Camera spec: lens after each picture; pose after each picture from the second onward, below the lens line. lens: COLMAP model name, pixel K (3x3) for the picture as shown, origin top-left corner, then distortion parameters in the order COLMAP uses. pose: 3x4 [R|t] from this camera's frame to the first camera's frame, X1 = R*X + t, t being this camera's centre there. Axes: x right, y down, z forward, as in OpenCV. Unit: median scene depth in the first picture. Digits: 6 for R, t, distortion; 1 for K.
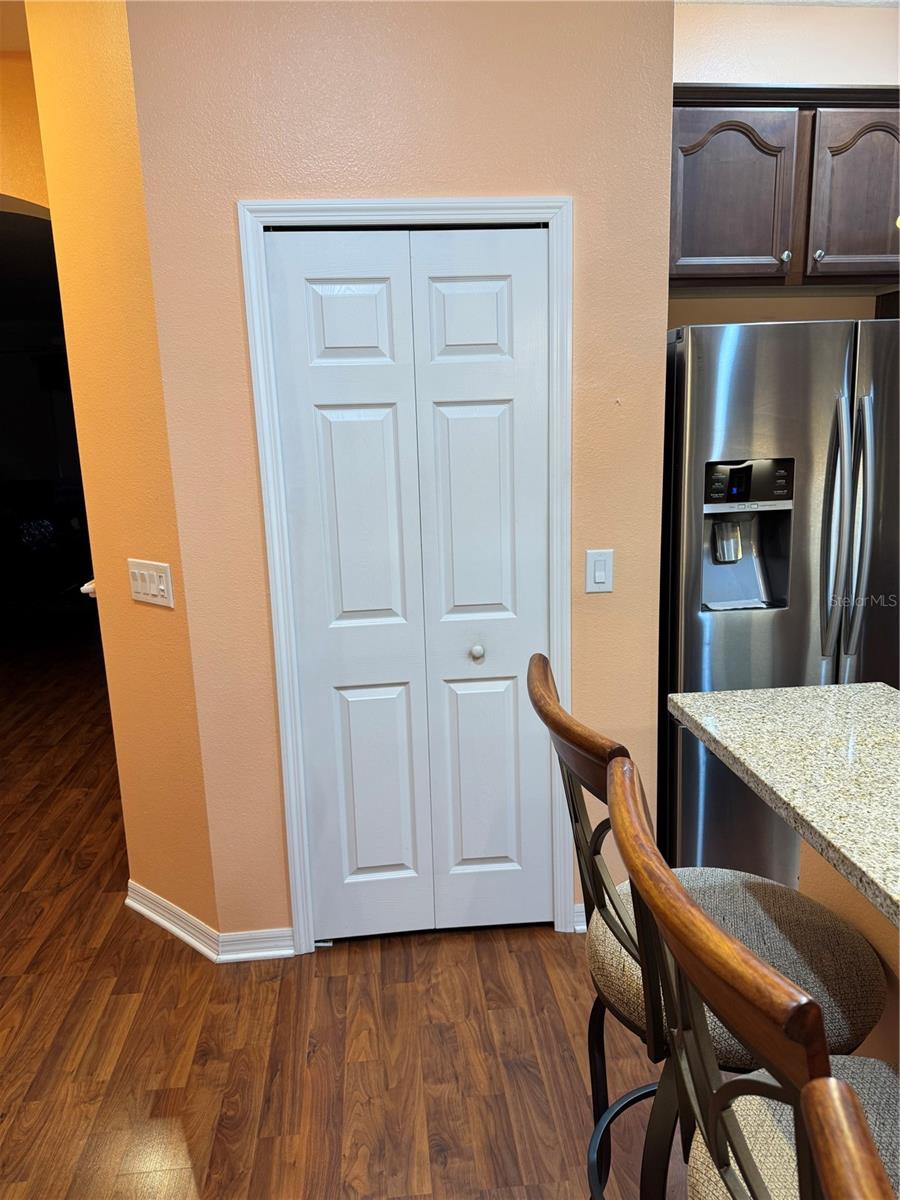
lens RADIAL K [[851.4, 0, 442.4], [0, 851.4, 617.3], [0, 0, 1]] dist [0.027420, -0.042413]
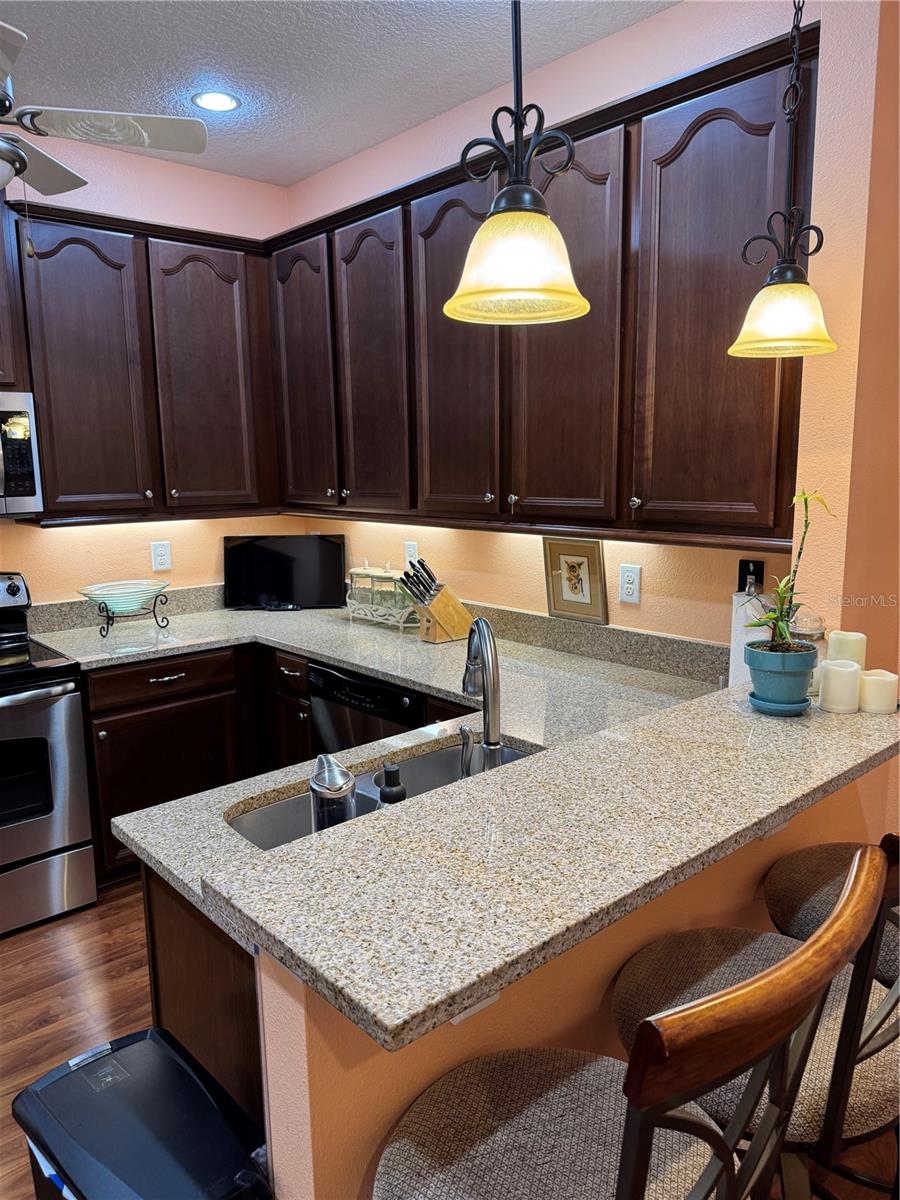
lens RADIAL K [[831.3, 0, 445.7], [0, 831.3, 597.0], [0, 0, 1]] dist [0.066833, -0.097234]
pose [[-0.582844, -0.094825, 0.807032, -0.094797], [0.221610, 0.936970, 0.270141, -0.189843], [-0.781781, 0.336296, -0.525094, 0.762207]]
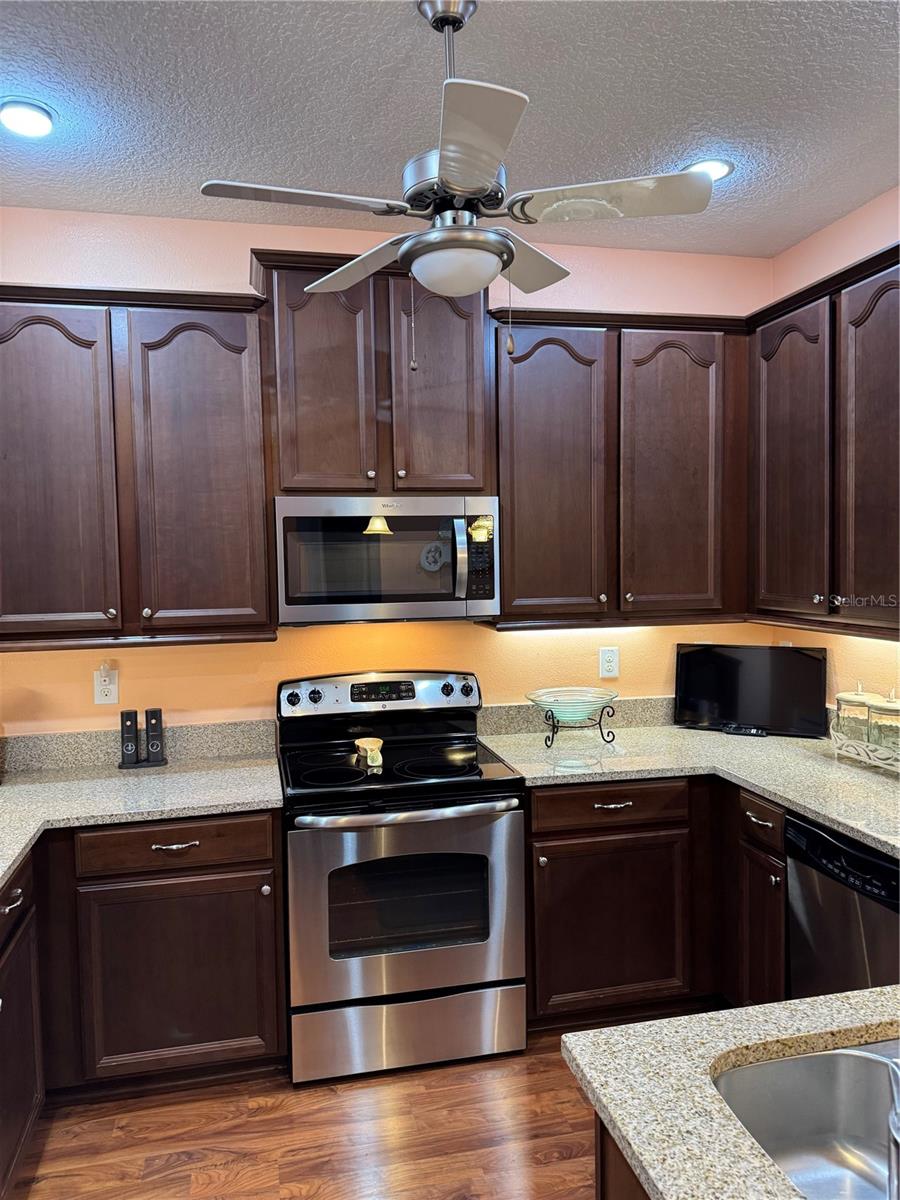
lens RADIAL K [[831.3, 0, 445.7], [0, 831.3, 597.0], [0, 0, 1]] dist [0.066833, -0.097234]
pose [[-0.119809, -0.016769, 0.992655, 0.090267], [0.253203, 0.966277, 0.046884, -0.206559], [-0.959966, 0.256960, -0.111522, 0.734858]]
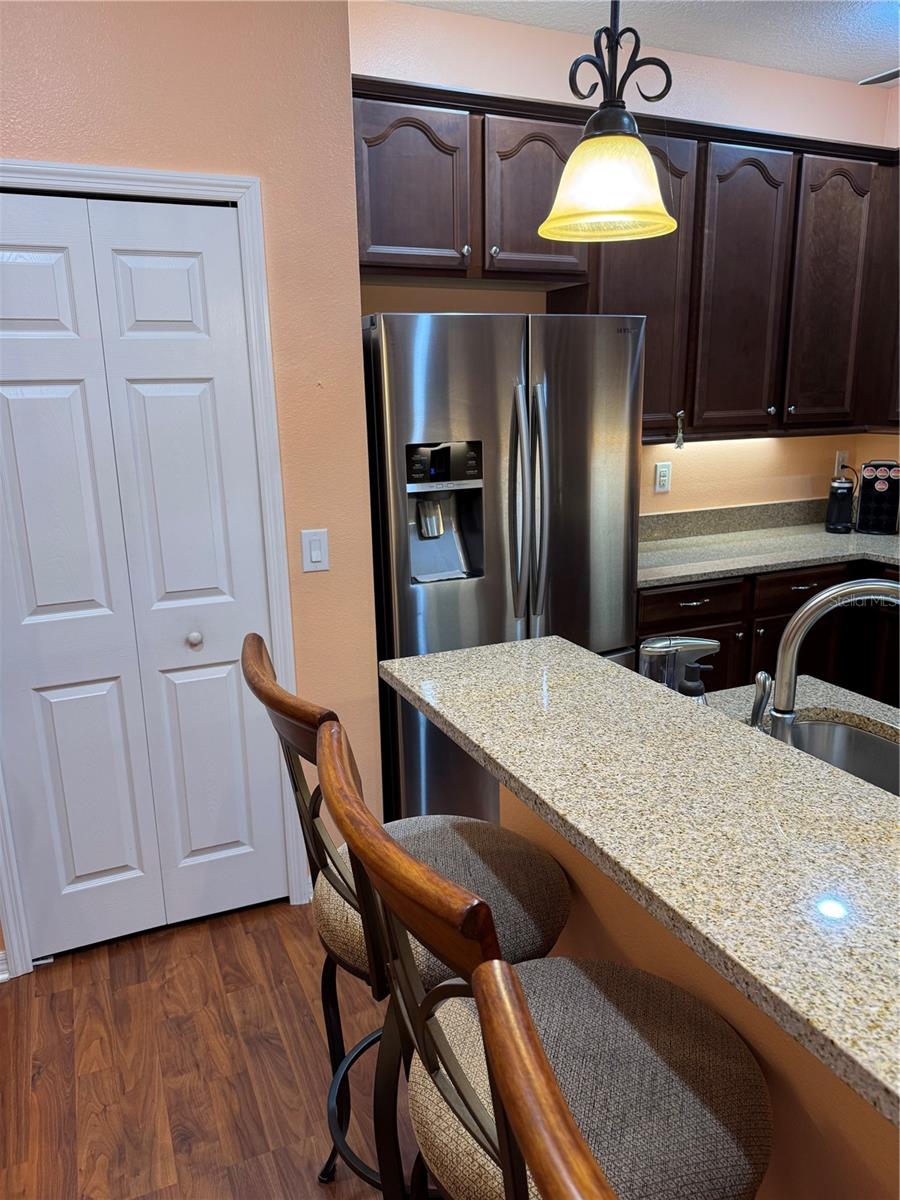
lens RADIAL K [[851.4, 0, 442.4], [0, 851.4, 617.3], [0, 0, 1]] dist [0.027420, -0.042413]
pose [[0.948880, -0.067748, 0.308282, 0.014083], [0.062015, 0.997672, 0.028368, 0.007779], [-0.309486, -0.007800, 0.950872, -0.024634]]
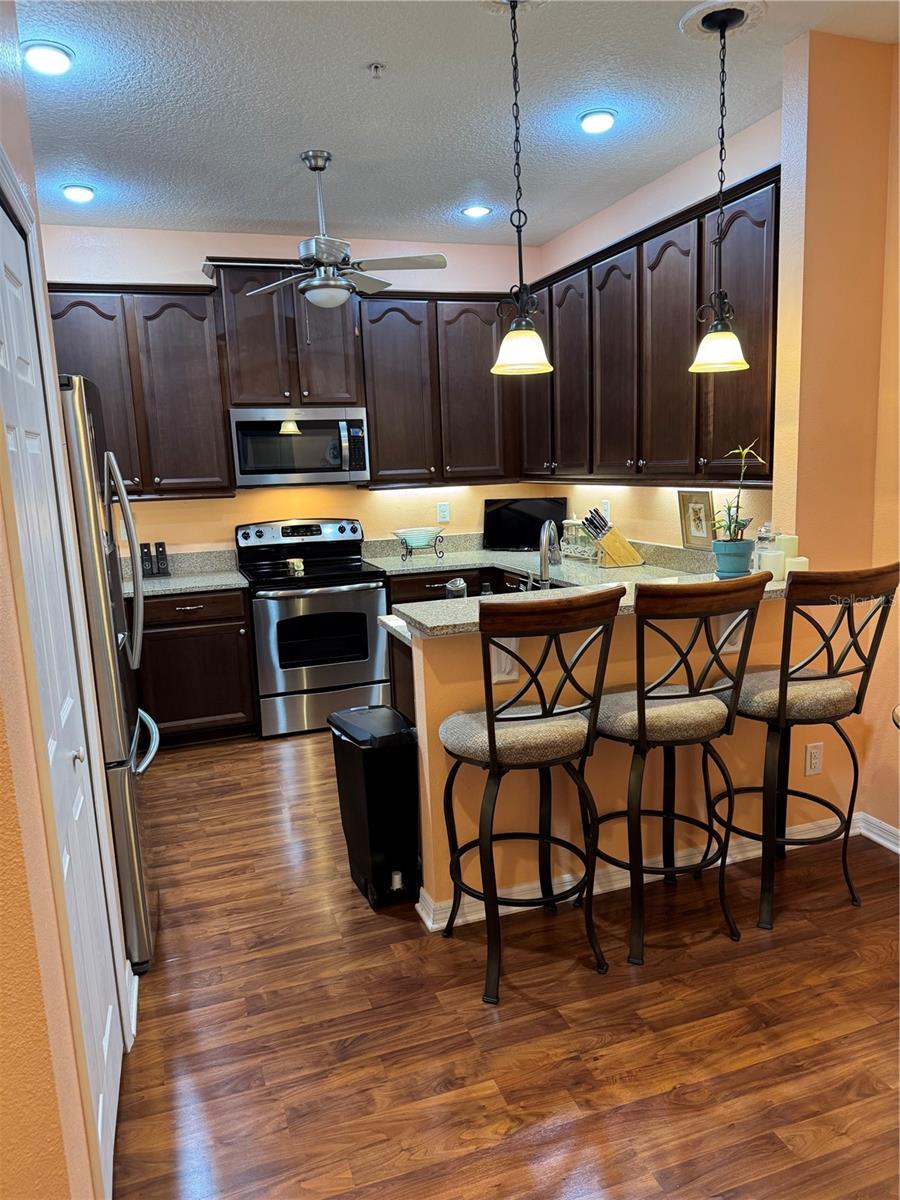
lens RADIAL K [[826.9, 0, 451.7], [0, 826.9, 603.4], [0, 0, 1]] dist [0.110900, -0.190187]
pose [[-0.230638, -0.128211, 0.964556, -0.797463], [0.272982, 0.942946, 0.190612, -0.149807], [-0.933963, 0.307268, -0.182480, 0.809923]]
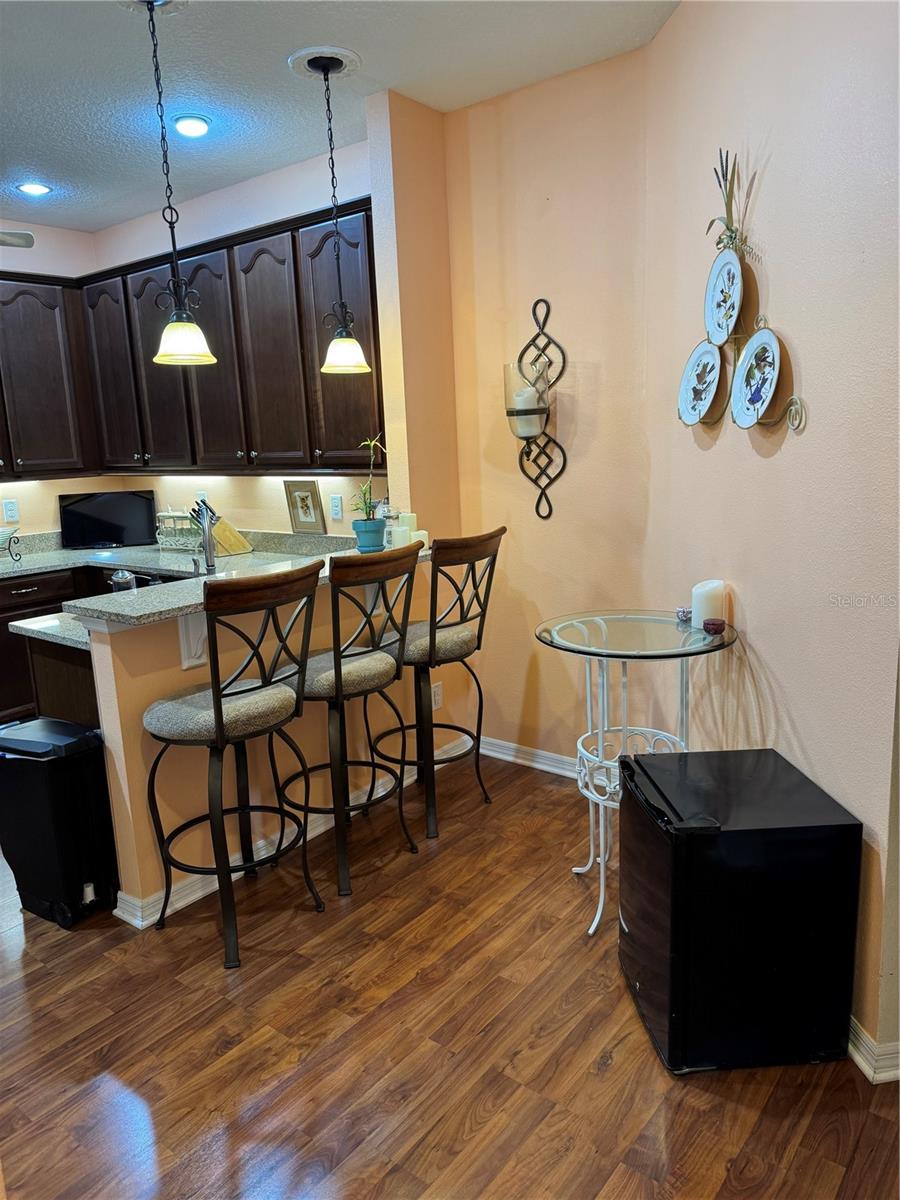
lens RADIAL K [[831.3, 0, 445.7], [0, 831.3, 597.0], [0, 0, 1]] dist [0.066833, -0.097234]
pose [[-0.716153, -0.073940, 0.694016, -0.785445], [0.224279, 0.917254, 0.329157, -0.206682], [-0.660926, 0.391380, -0.640311, 1.048475]]
